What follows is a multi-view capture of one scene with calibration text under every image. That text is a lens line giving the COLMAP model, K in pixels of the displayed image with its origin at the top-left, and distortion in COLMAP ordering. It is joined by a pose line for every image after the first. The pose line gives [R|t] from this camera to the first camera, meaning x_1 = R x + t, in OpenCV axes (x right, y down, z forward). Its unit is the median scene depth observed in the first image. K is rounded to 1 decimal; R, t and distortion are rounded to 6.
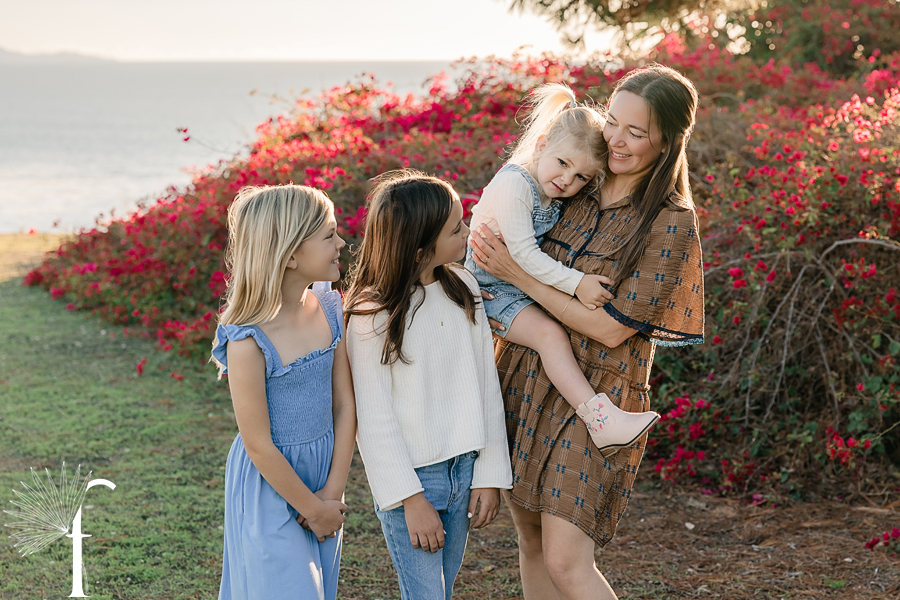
lens RADIAL K [[1850.6, 0, 448.6], [0, 1850.6, 244.8], [0, 0, 1]] dist [-0.003979, 0.126426]
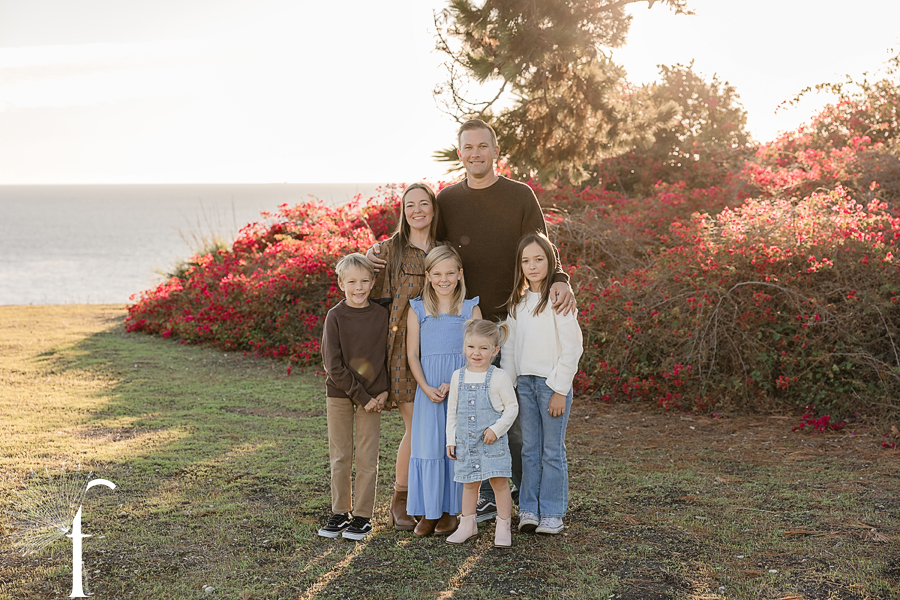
lens RADIAL K [[1267.1, 0, 451.1], [0, 1267.1, 301.4], [0, 0, 1]] dist [0.000501, 0.039461]
pose [[0.990165, -0.015800, 0.139007, -0.162211], [0.016852, 0.999838, -0.006396, 0.012141], [-0.138883, 0.008676, 0.990271, -0.154386]]
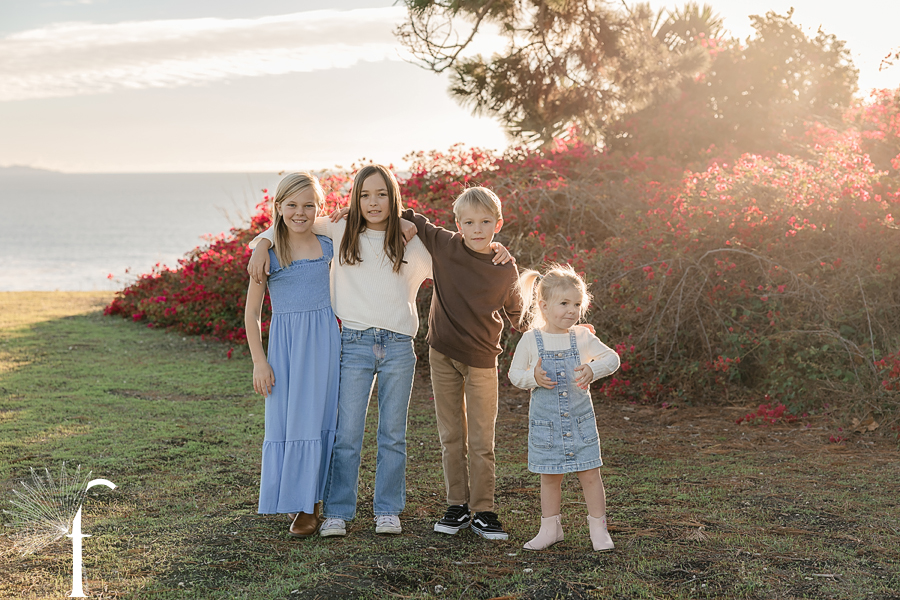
lens RADIAL K [[1441.7, 0, 441.0], [0, 1441.7, 299.2], [0, 0, 1]] dist [0.009449, -0.025421]
pose [[0.998528, -0.006483, 0.053852, -0.054268], [0.006832, 0.999957, -0.006301, 0.028231], [-0.053809, 0.006659, 0.998529, -0.142221]]
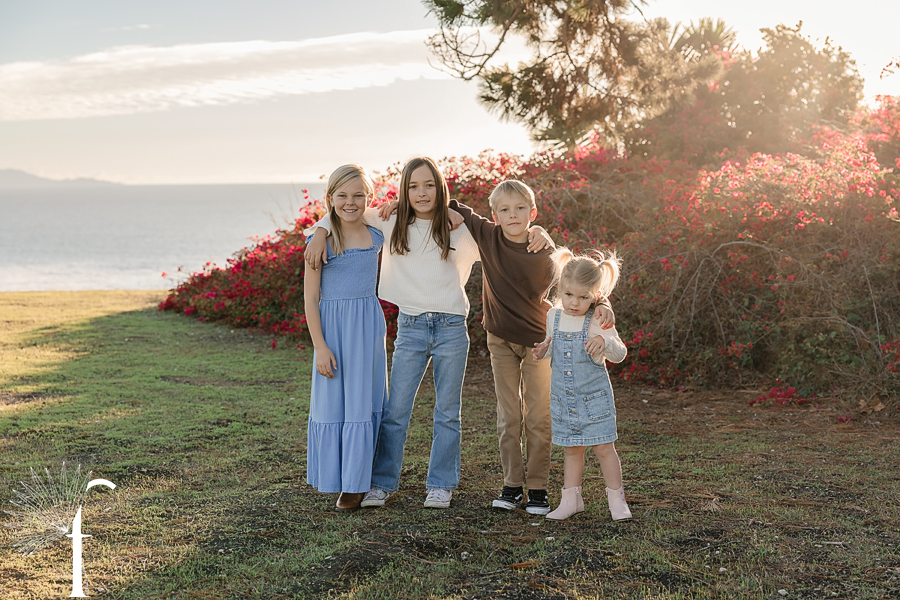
lens RADIAL K [[1341.0, 0, 445.3], [0, 1341.0, 295.1], [0, 0, 1]] dist [0.013745, -0.012110]
pose [[0.999407, -0.010001, 0.032942, -0.052150], [0.010295, 0.999909, -0.008767, 0.032574], [-0.032851, 0.009101, 0.999419, -0.135691]]
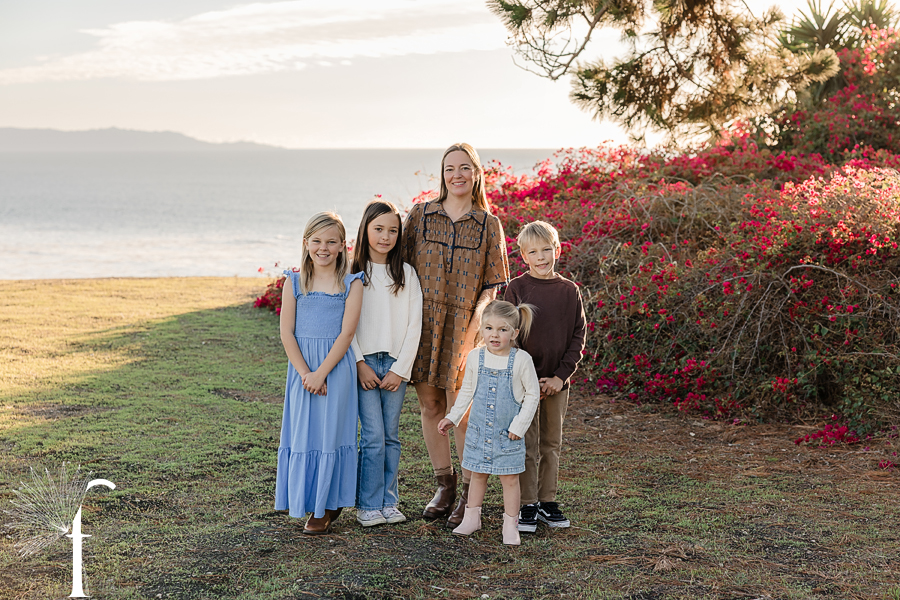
lens RADIAL K [[1441.7, 0, 441.0], [0, 1441.7, 299.2], [0, 0, 1]] dist [0.009449, -0.025421]
pose [[0.996978, 0.009564, -0.077095, 0.002167], [-0.009247, 0.999947, 0.004469, 0.014382], [0.077133, -0.003743, 0.997014, -0.163050]]
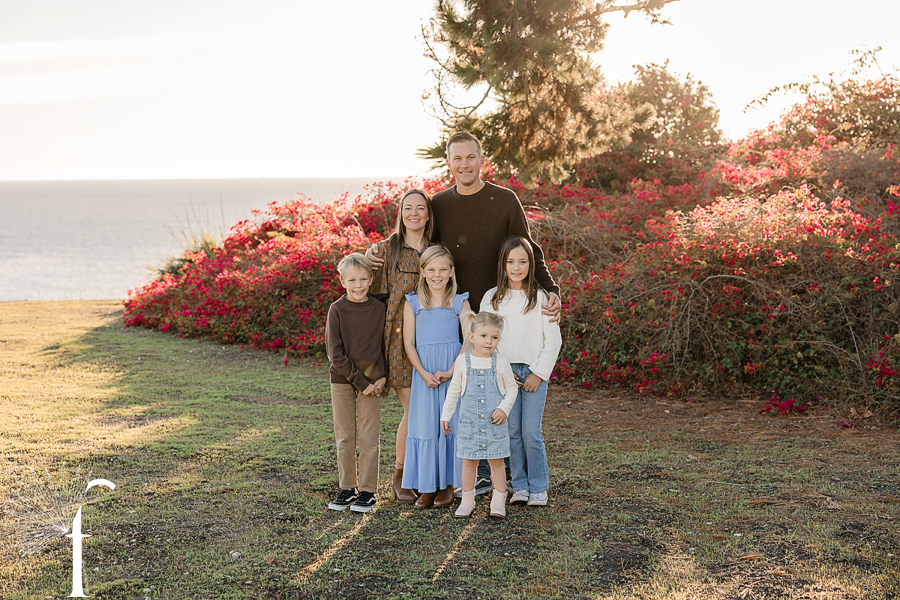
lens RADIAL K [[1239.9, 0, 451.0], [0, 1239.9, 303.0], [0, 0, 1]] dist [0.001844, 0.006227]
pose [[0.987936, -0.023540, 0.153062, -0.172399], [0.023710, 0.999719, 0.000711, 0.011725], [-0.153036, 0.002927, 0.988216, -0.188389]]
